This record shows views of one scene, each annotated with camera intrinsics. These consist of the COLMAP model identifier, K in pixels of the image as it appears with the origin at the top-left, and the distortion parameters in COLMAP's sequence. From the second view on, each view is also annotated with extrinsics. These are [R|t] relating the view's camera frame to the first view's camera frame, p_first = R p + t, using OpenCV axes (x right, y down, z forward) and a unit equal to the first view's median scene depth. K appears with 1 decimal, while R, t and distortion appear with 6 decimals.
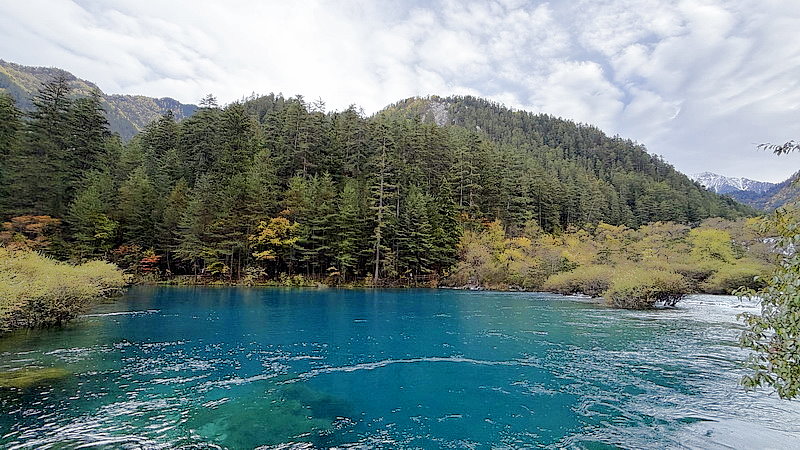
lens RADIAL K [[319.2, 0, 400.0], [0, 319.2, 225.0], [0, 0, 1]] dist [-0.001785, -0.000158]
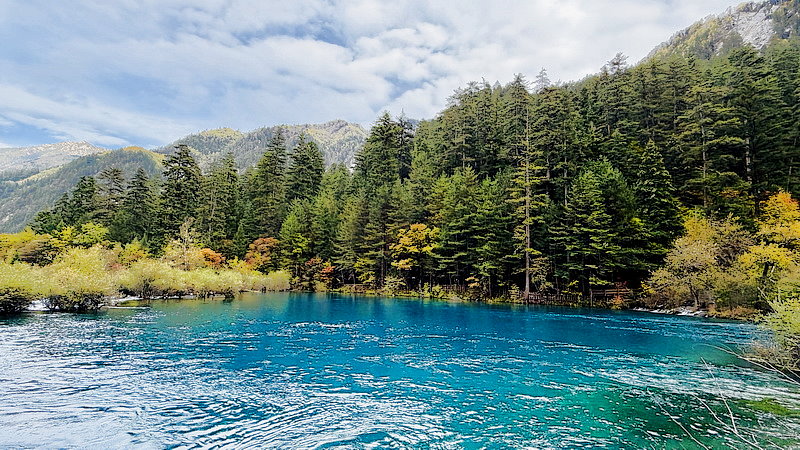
lens RADIAL K [[378.4, 0, 411.8], [0, 378.4, 224.1], [0, 0, 1]] dist [-0.002811, -0.000114]
pose [[0.767260, -0.085571, -0.635601, 0.290757], [0.076038, 0.996206, -0.042332, 0.021887], [0.636812, -0.015850, 0.770856, 0.127911]]
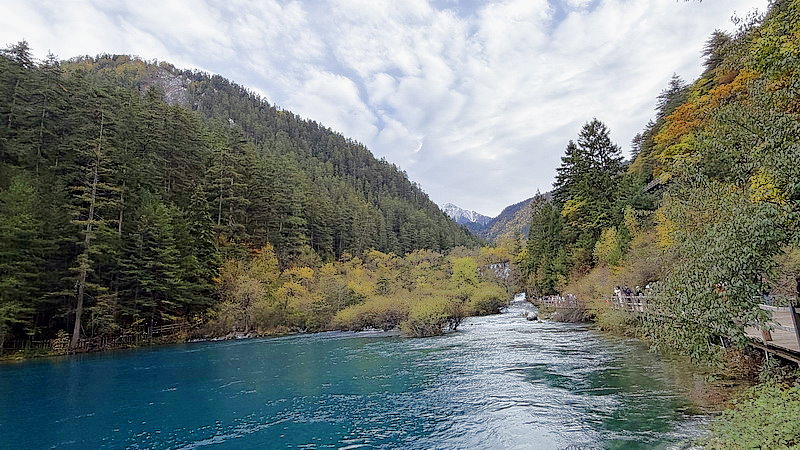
lens RADIAL K [[412.3, 0, 400.0], [0, 412.3, 225.0], [0, 0, 1]] dist [0.004571, 0.000251]
pose [[0.797004, 0.046498, 0.602182, -0.063415], [-0.008218, 0.997775, -0.066166, -0.000616], [-0.603918, 0.047786, 0.795613, 0.000328]]
